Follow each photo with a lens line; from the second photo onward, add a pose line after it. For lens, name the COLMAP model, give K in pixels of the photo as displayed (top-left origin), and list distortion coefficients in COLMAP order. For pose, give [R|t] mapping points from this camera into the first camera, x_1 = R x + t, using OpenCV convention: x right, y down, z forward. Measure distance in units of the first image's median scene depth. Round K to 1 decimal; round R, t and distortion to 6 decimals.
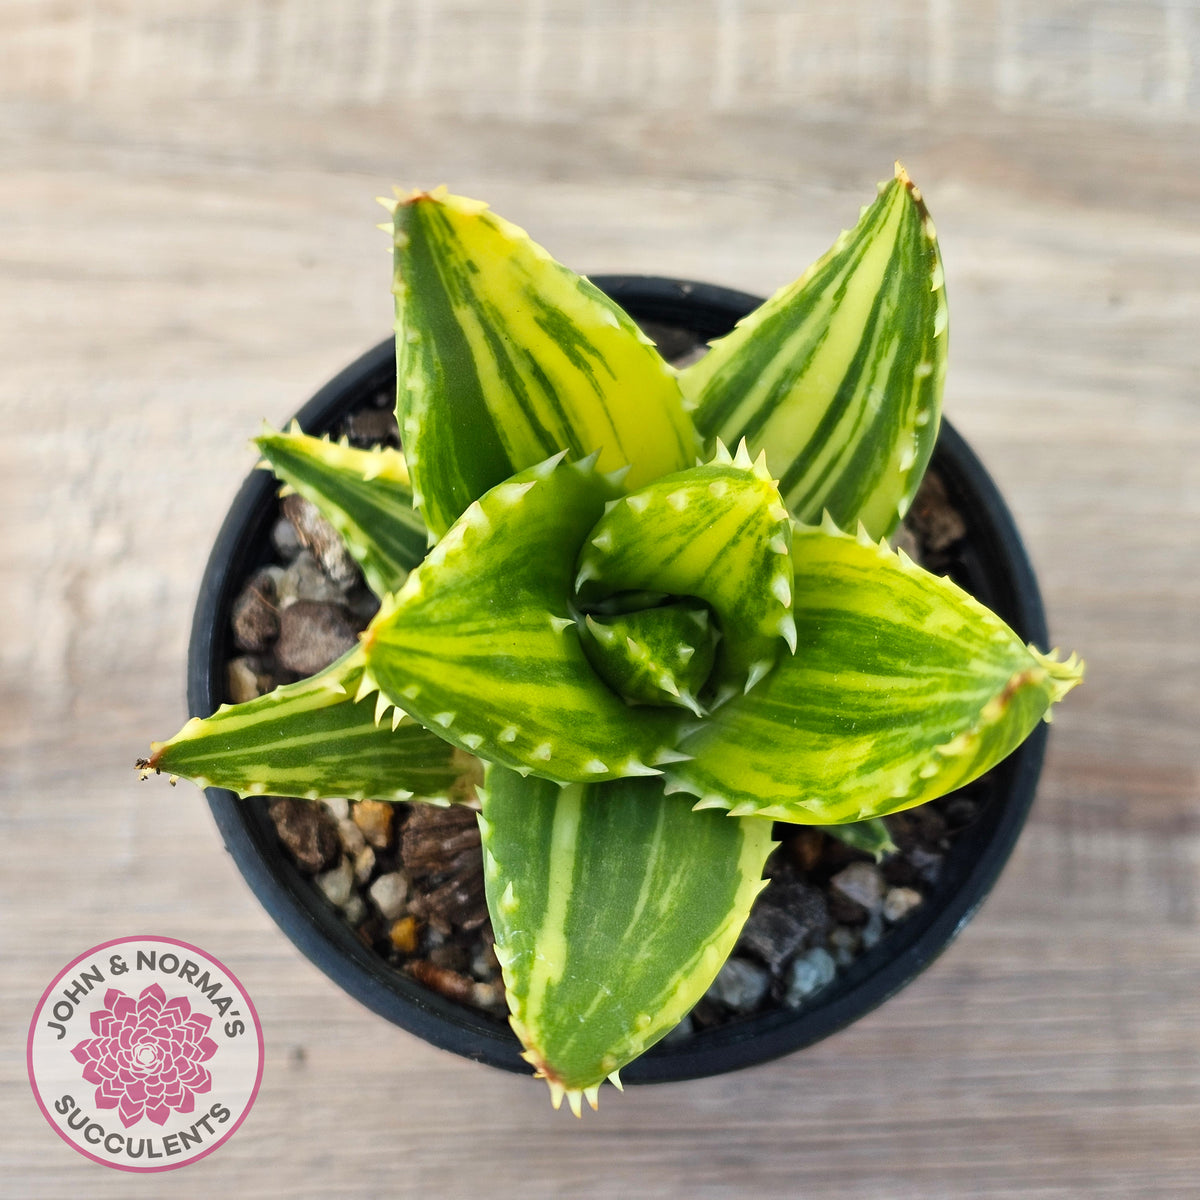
lens RADIAL K [[2341.4, 0, 578.0], [0, 2341.4, 614.7], [0, 0, 1]] dist [0.167643, 0.000000]
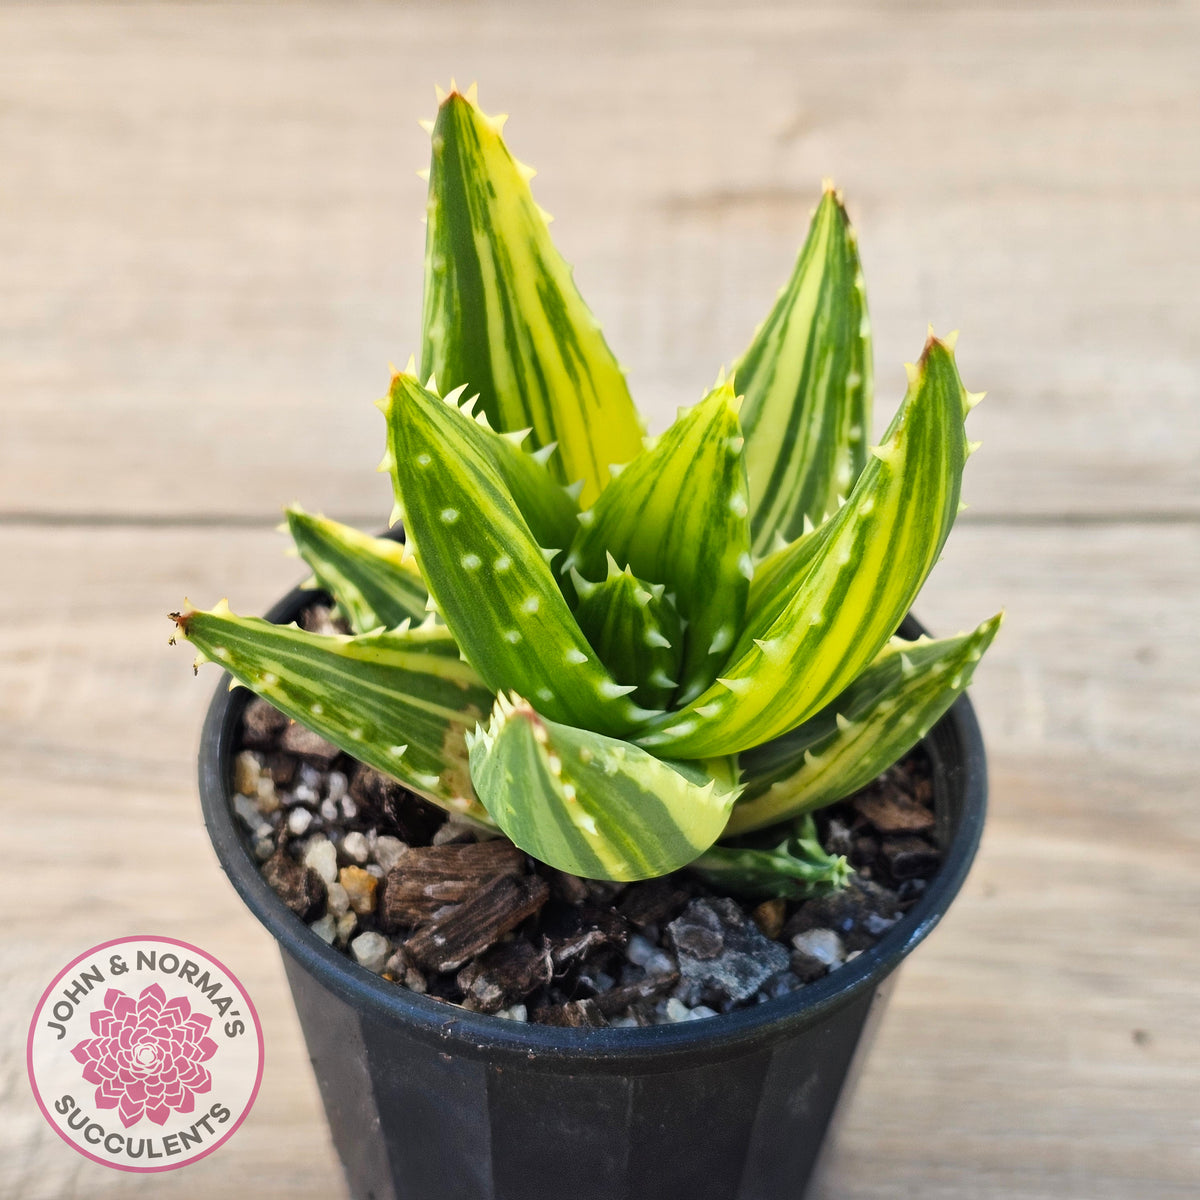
lens RADIAL K [[2341.4, 0, 596.2], [0, 2341.4, 596.0], [0, 0, 1]] dist [0.167643, 0.000000]
pose [[0.999393, 0.031057, 0.015798, -0.001529], [-0.017944, 0.847389, -0.530669, 0.635083], [-0.029868, 0.530064, 0.847432, 0.036881]]
